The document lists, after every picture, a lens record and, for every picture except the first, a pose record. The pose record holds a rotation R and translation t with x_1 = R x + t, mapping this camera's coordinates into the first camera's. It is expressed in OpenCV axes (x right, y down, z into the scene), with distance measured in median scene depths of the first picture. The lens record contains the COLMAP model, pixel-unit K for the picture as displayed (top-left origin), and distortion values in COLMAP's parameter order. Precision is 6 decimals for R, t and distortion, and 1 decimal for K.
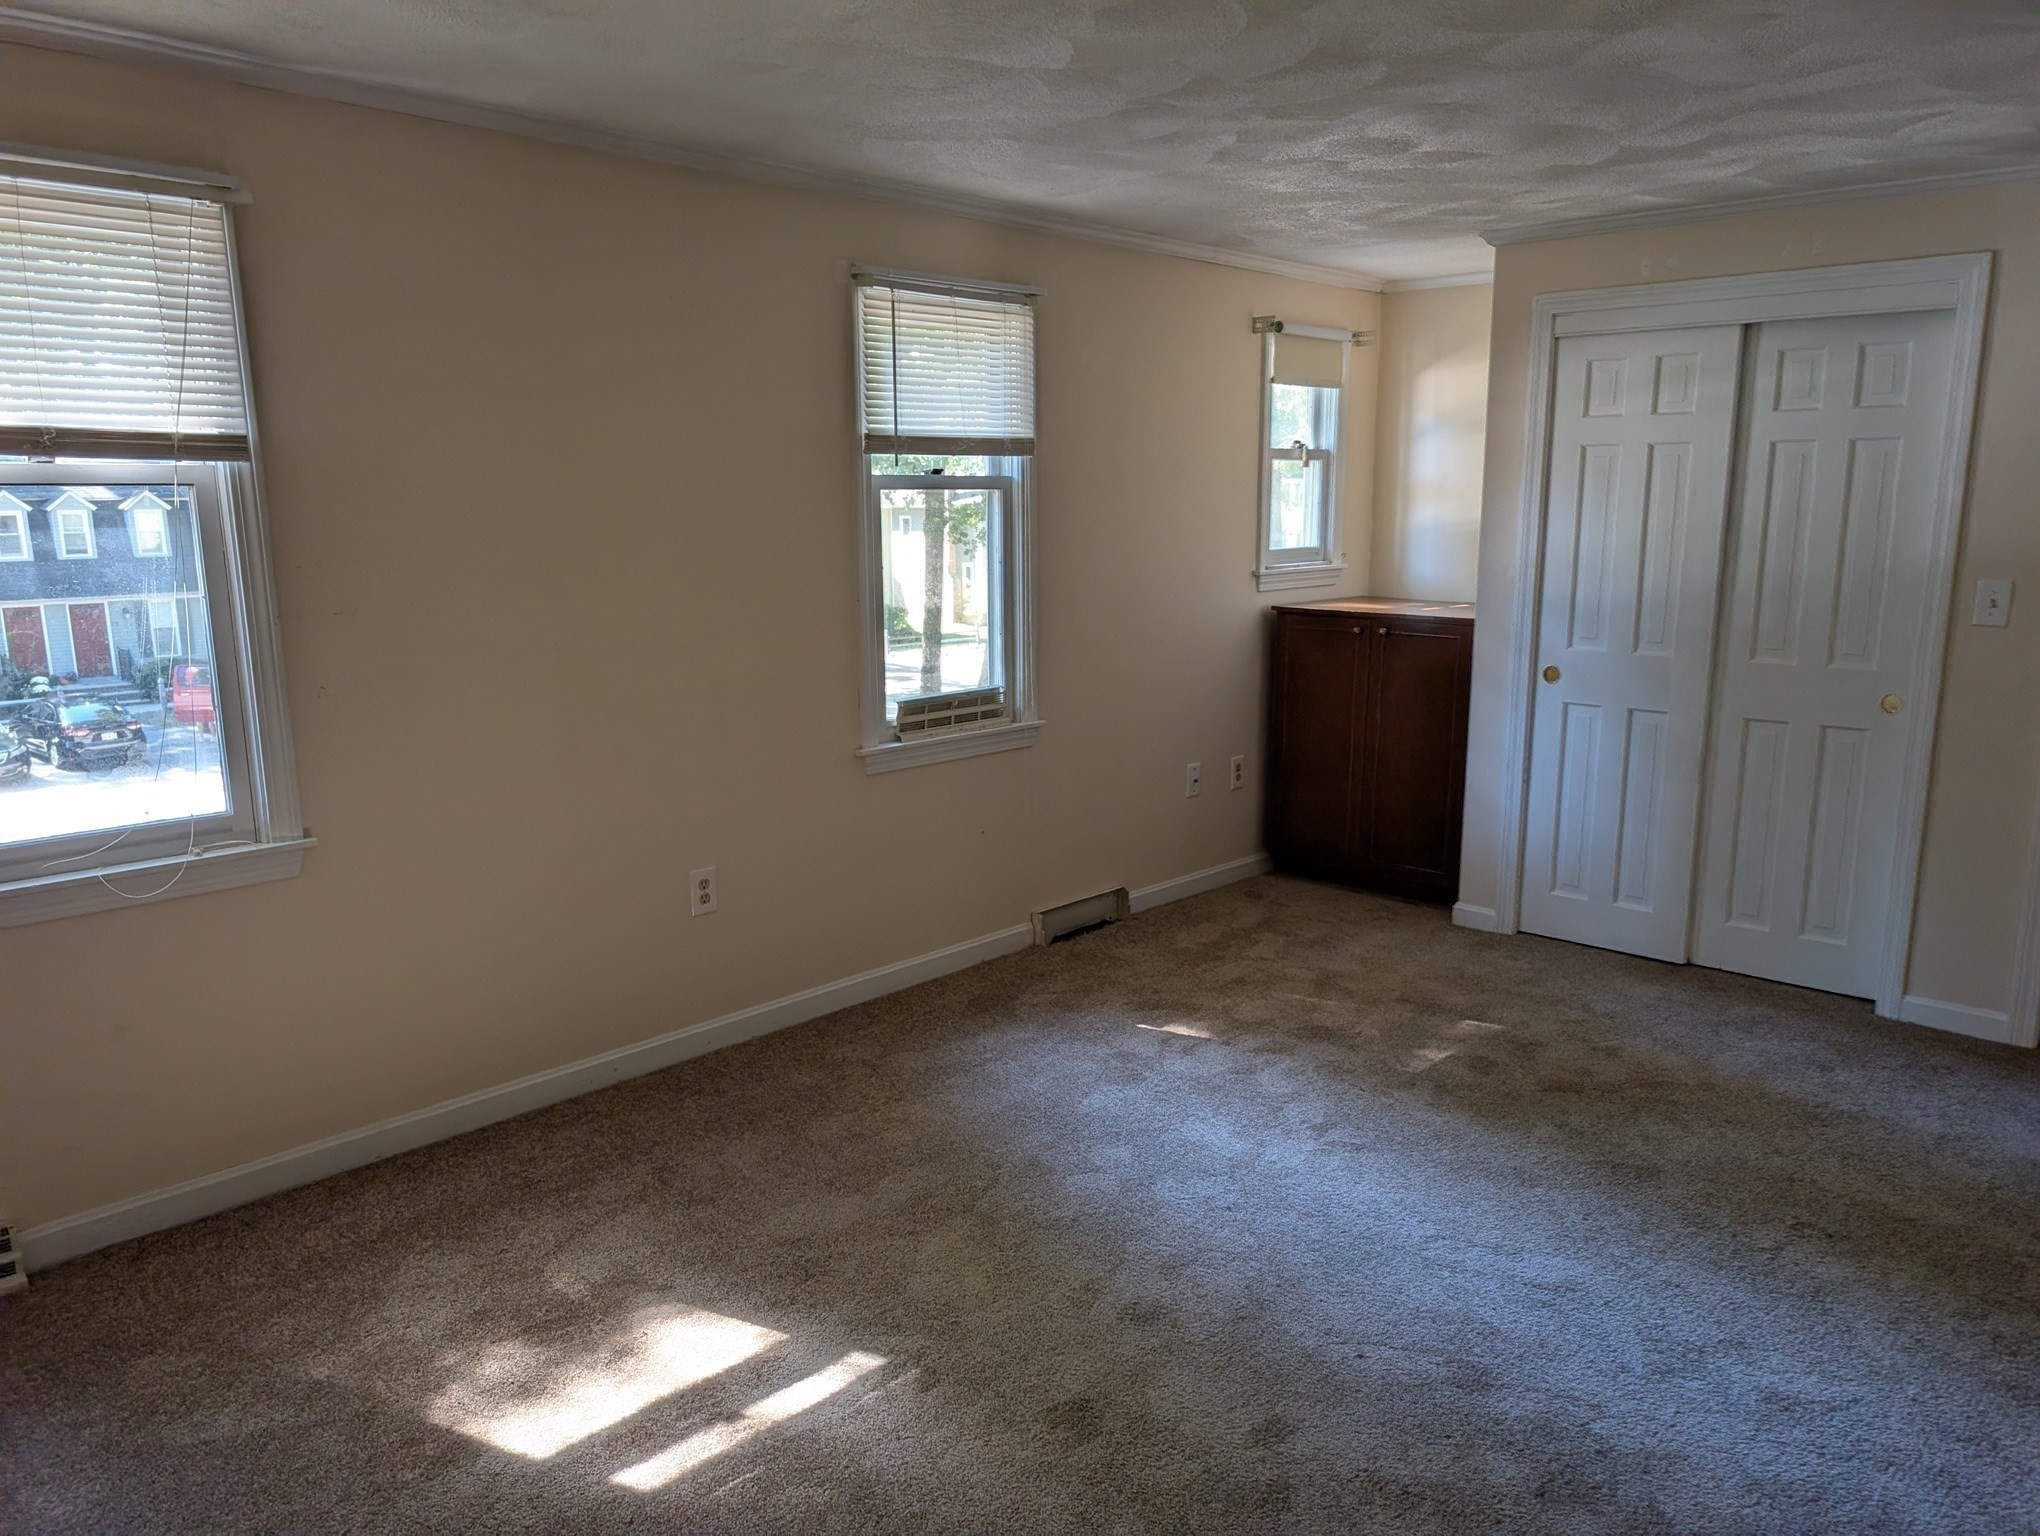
lens RADIAL K [[1419.8, 0, 1020.0], [0, 1419.8, 768.0], [0, 0, 1]] dist [-0.005583, -0.058142]
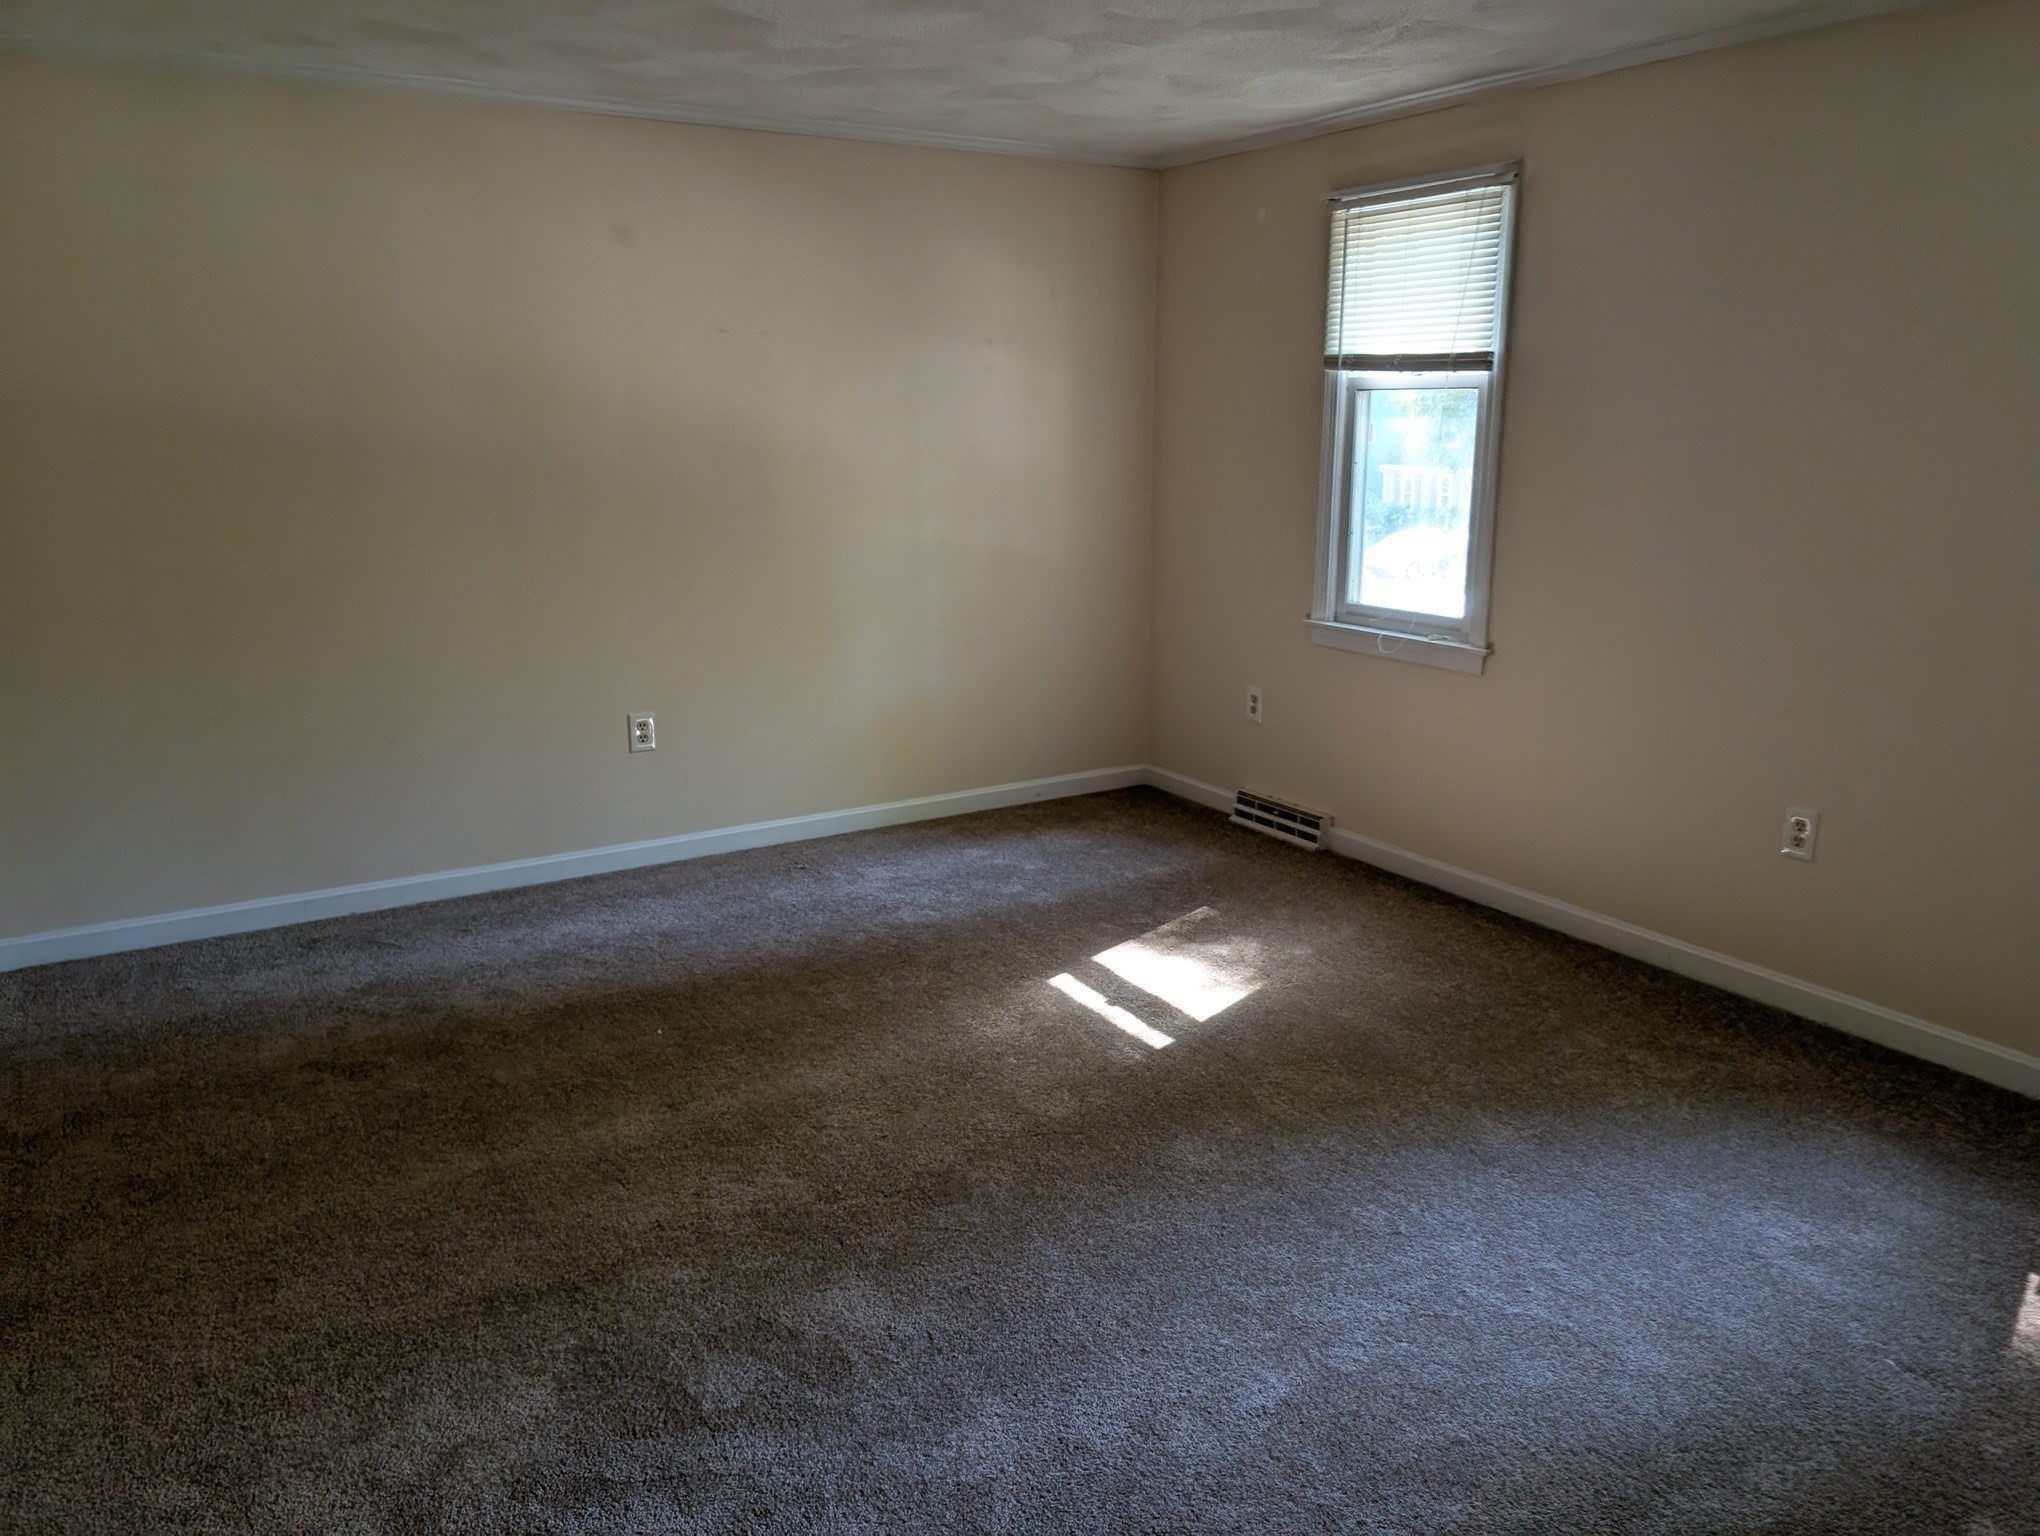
lens RADIAL K [[1473.5, 0, 1056.8], [0, 1473.5, 752.0], [0, 0, 1]] dist [0.054357, -0.060325]
pose [[-0.231425, 0.236722, -0.943613, 1.066852], [-0.164101, 0.946547, 0.277704, -0.206267], [0.958912, 0.219116, -0.180209, 0.971421]]
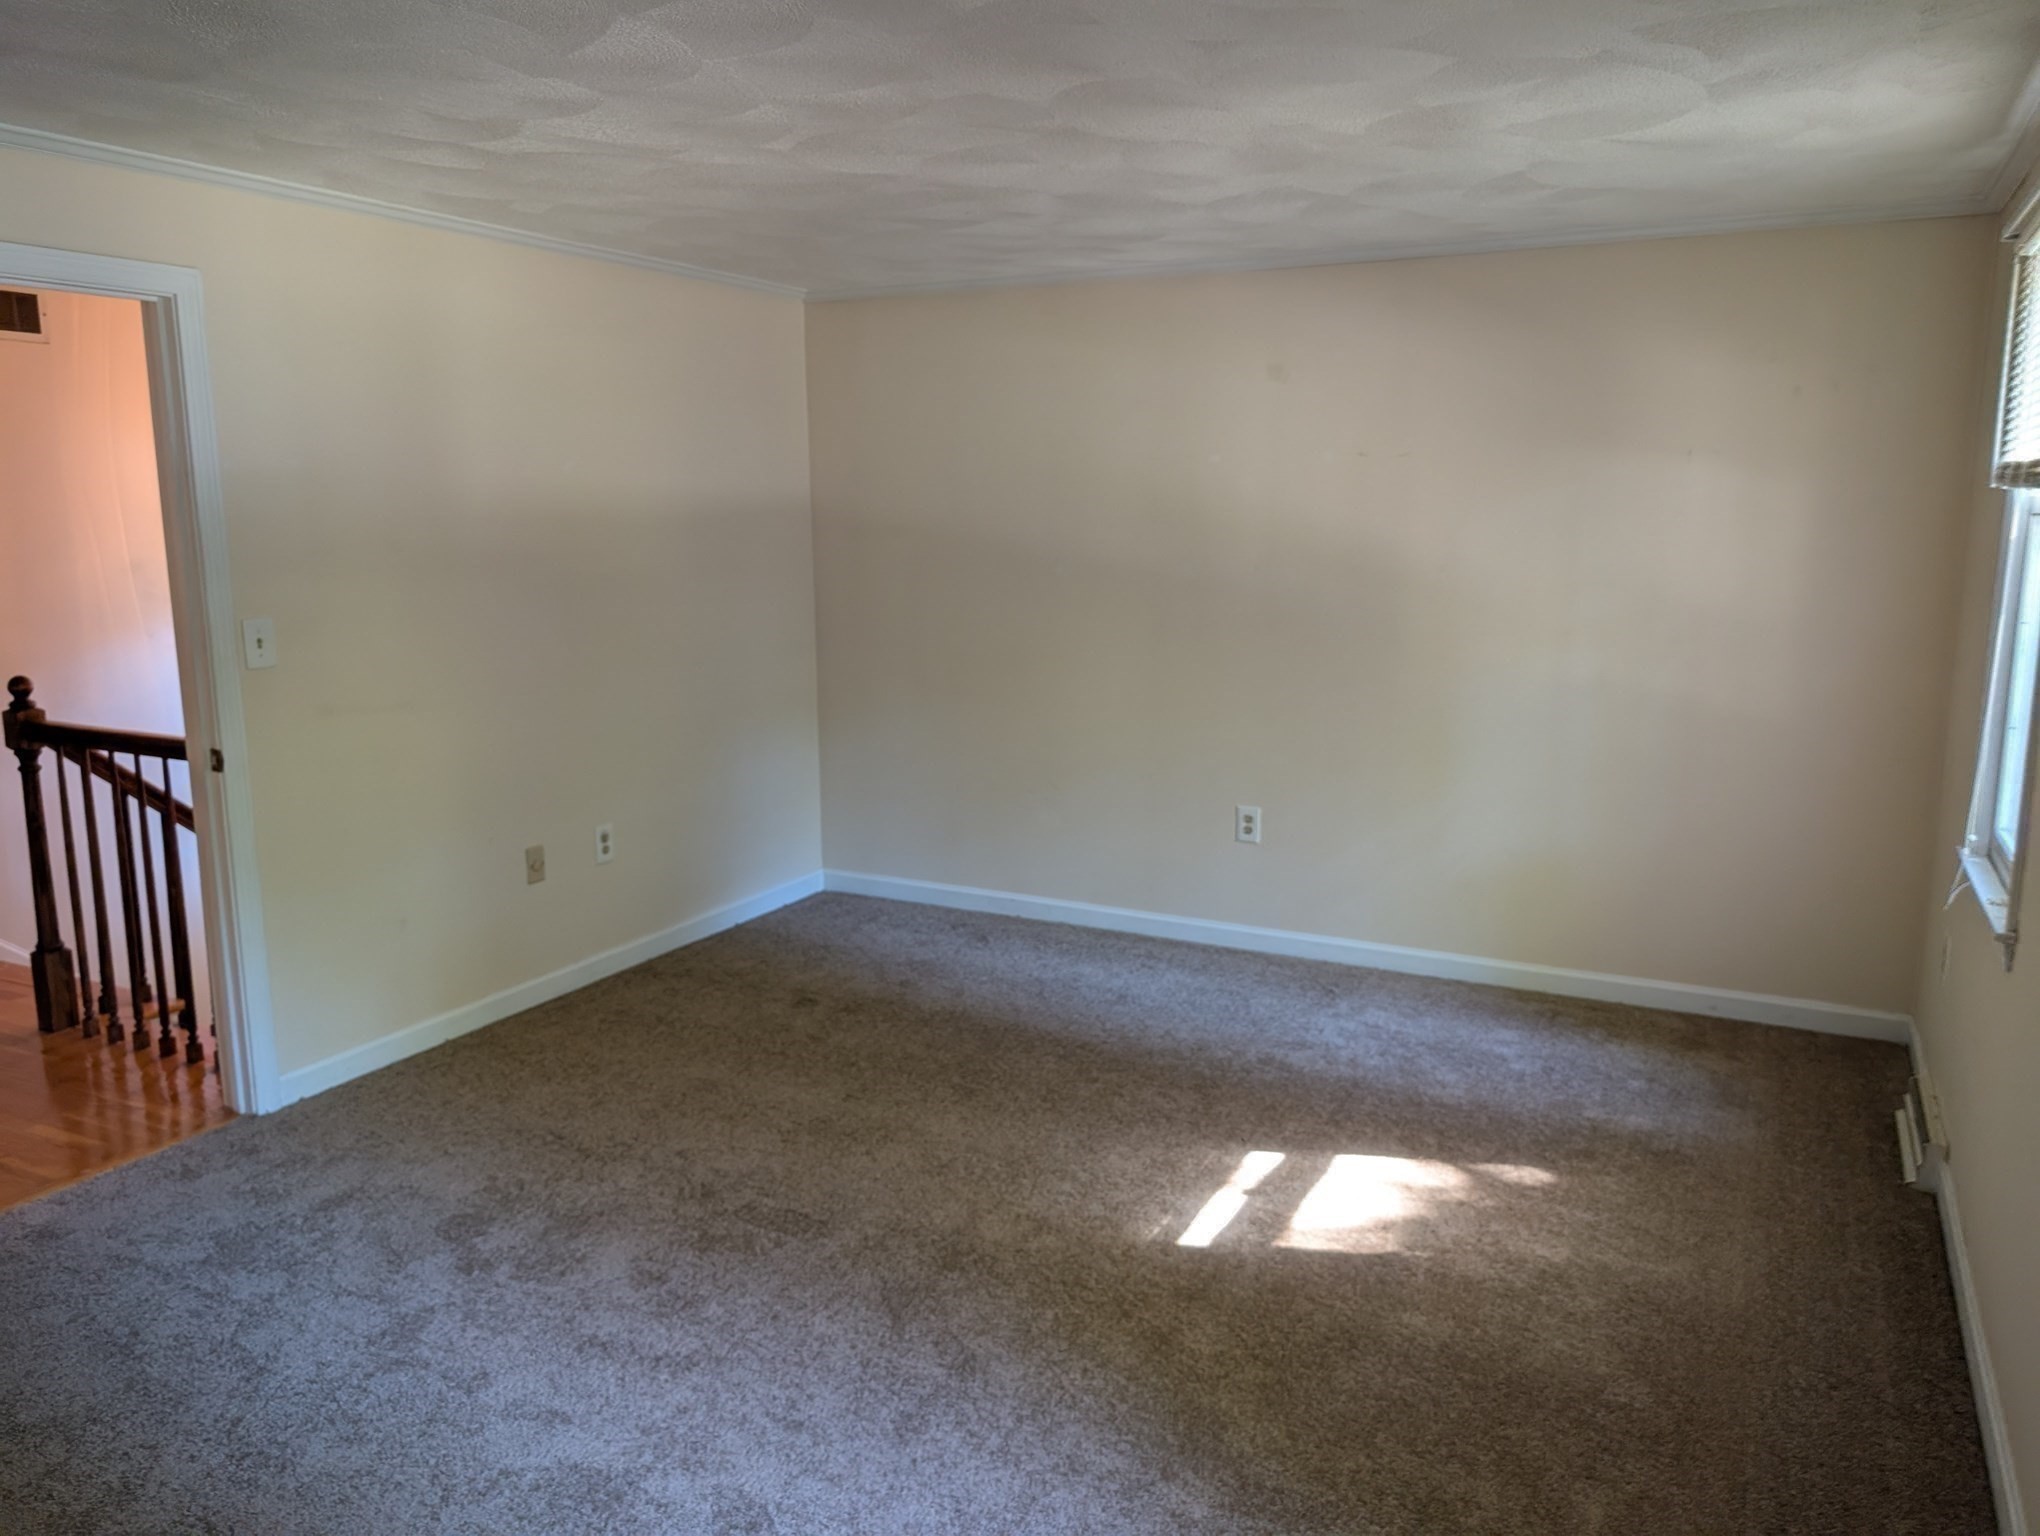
lens RADIAL K [[1473.5, 0, 1056.8], [0, 1473.5, 752.0], [0, 0, 1]] dist [0.054357, -0.060325]
pose [[-0.950260, 0.060891, -0.305449, 0.331030], [-0.044749, 0.943836, 0.327370, -0.351221], [0.308228, 0.324755, -0.894164, 1.745053]]
